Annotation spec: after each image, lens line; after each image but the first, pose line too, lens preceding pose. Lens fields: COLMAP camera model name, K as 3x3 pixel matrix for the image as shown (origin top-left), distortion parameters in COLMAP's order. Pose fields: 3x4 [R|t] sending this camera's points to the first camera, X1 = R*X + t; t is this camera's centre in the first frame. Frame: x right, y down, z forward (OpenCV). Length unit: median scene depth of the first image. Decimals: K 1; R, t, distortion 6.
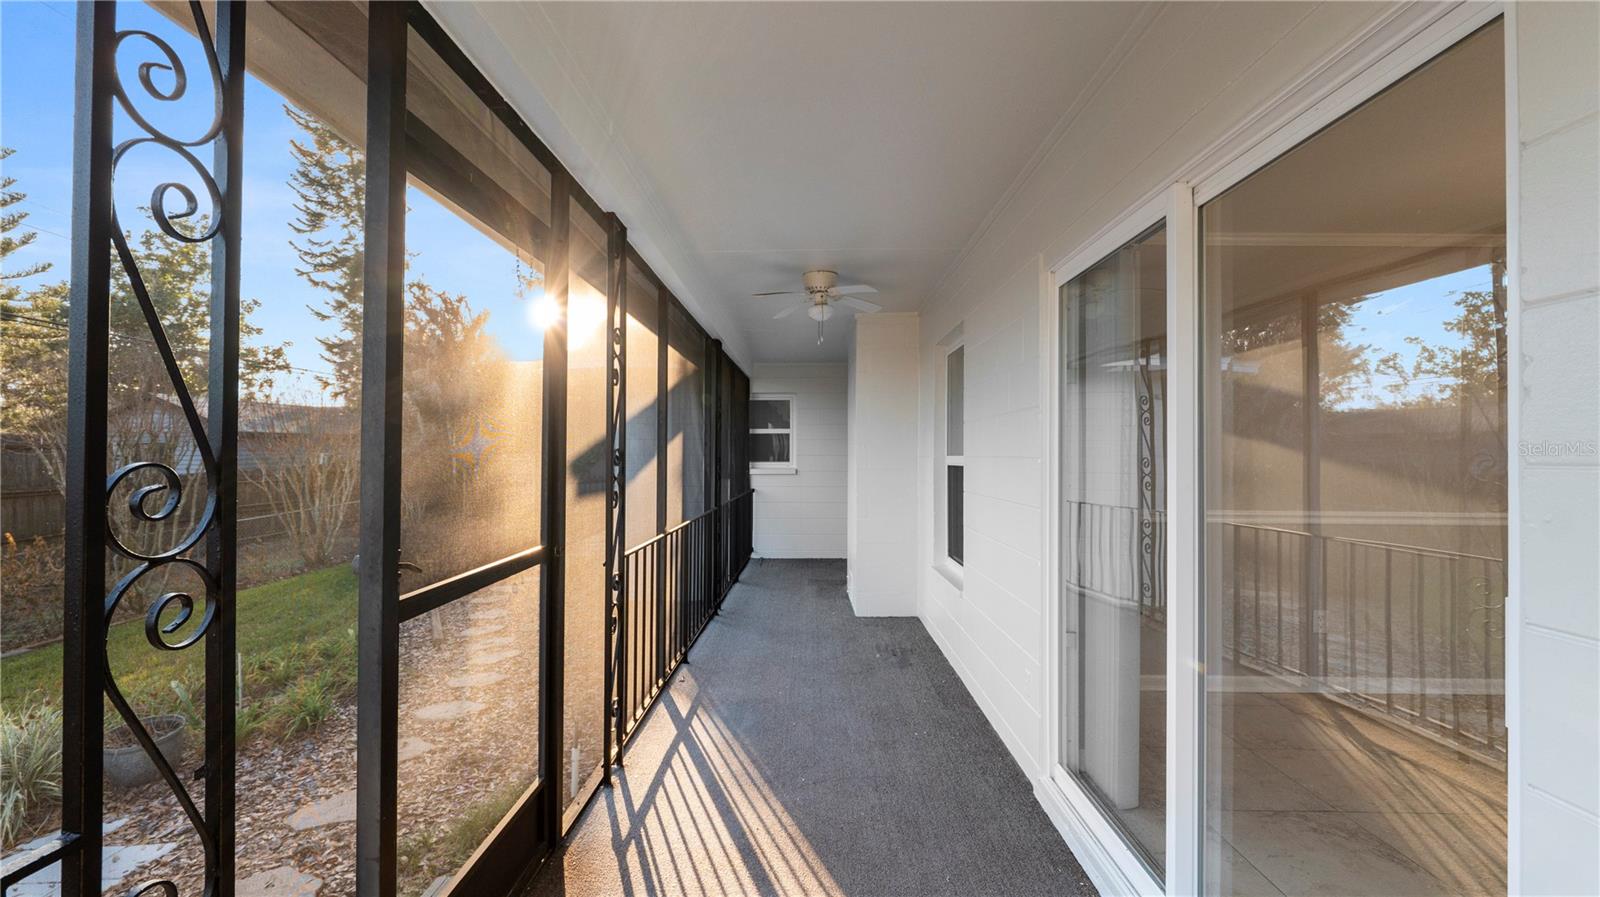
lens RADIAL K [[672.9, 0, 805.1], [0, 672.9, 450.3], [0, 0, 1]] dist [-0.001822, -0.000059]
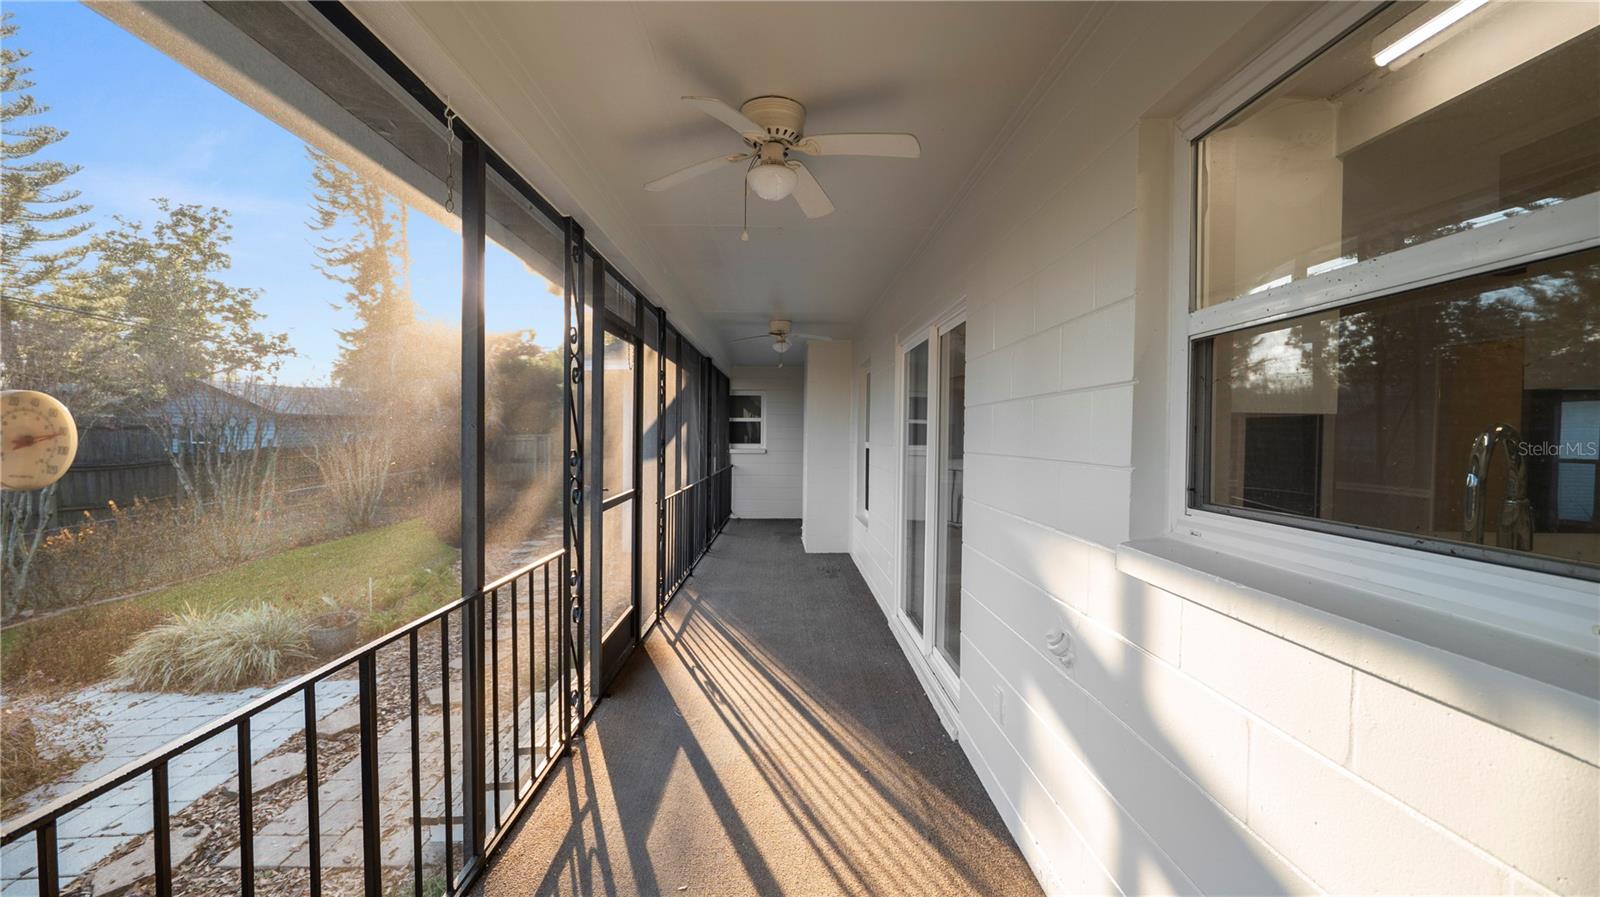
lens RADIAL K [[646.9, 0, 792.4], [0, 646.9, 451.6], [0, 0, 1]] dist [-0.010282, 0.000720]
pose [[0.999703, 0.005076, 0.023845, 0.009290], [-0.005853, 0.999451, 0.032621, -0.009964], [-0.023666, -0.032751, 0.999183, -0.270672]]
